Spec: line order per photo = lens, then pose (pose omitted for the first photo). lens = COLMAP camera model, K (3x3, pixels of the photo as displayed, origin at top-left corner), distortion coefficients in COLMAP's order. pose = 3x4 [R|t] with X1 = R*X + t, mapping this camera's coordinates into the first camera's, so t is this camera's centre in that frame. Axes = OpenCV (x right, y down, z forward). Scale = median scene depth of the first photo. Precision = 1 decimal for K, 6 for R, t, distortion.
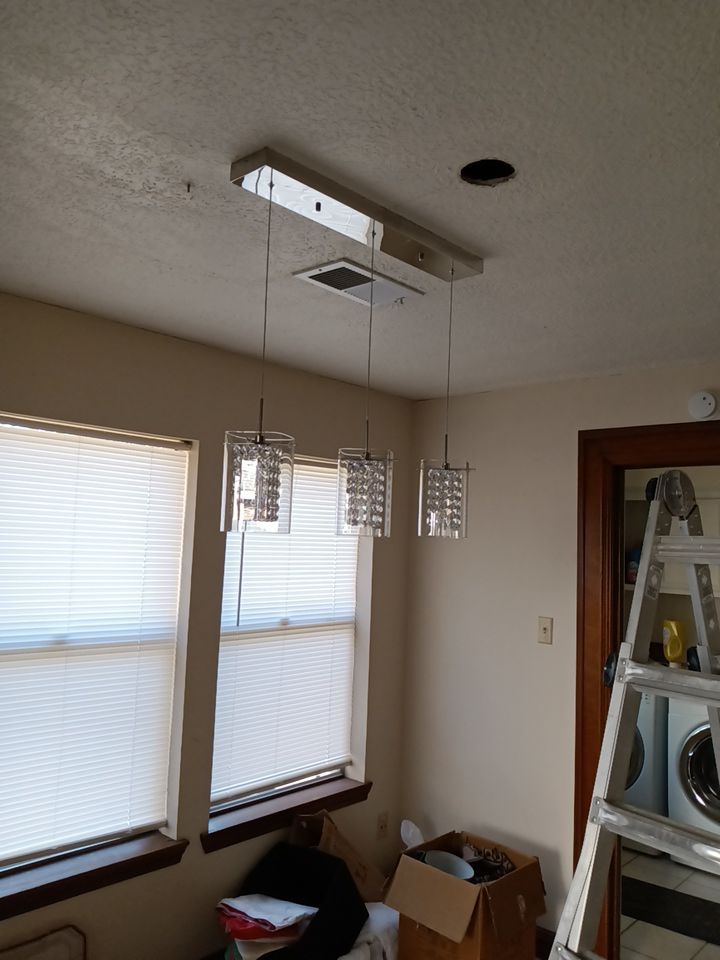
lens RADIAL K [[767.8, 0, 360.0], [0, 767.8, 480.0], [0, 0, 1]] dist [0.065860, -0.114890]
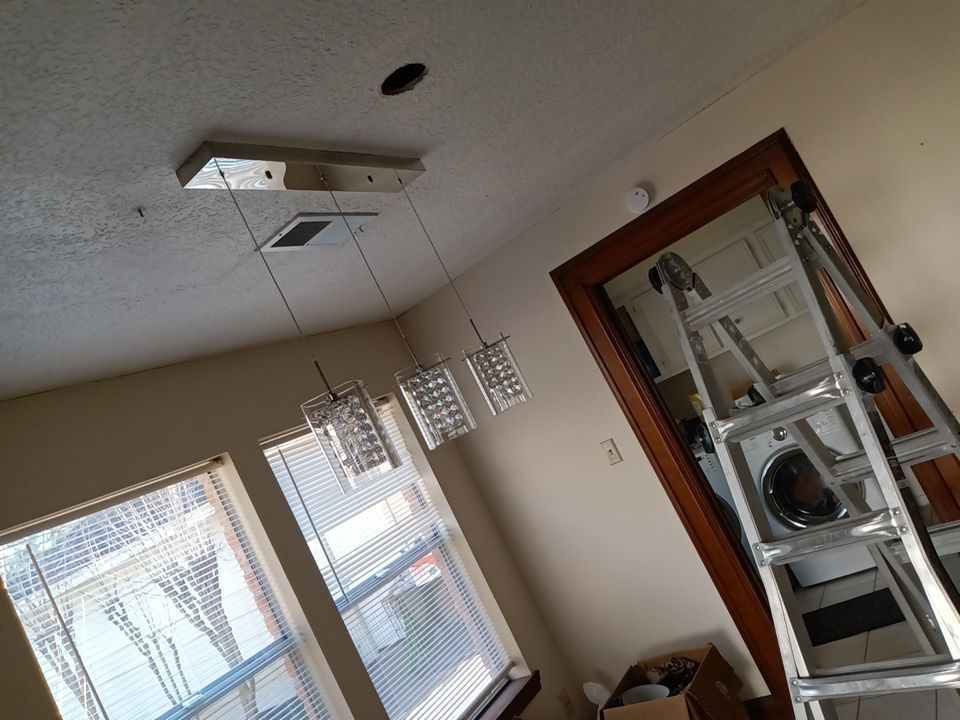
lens RADIAL K [[767.8, 0, 478.8], [0, 767.8, 363.9], [0, 0, 1]] dist [0.065860, -0.114890]
pose [[0.865405, -0.465132, 0.186351, -0.103502], [0.472922, 0.881099, 0.002996, -0.002774], [-0.165587, 0.085537, 0.982479, -0.029691]]
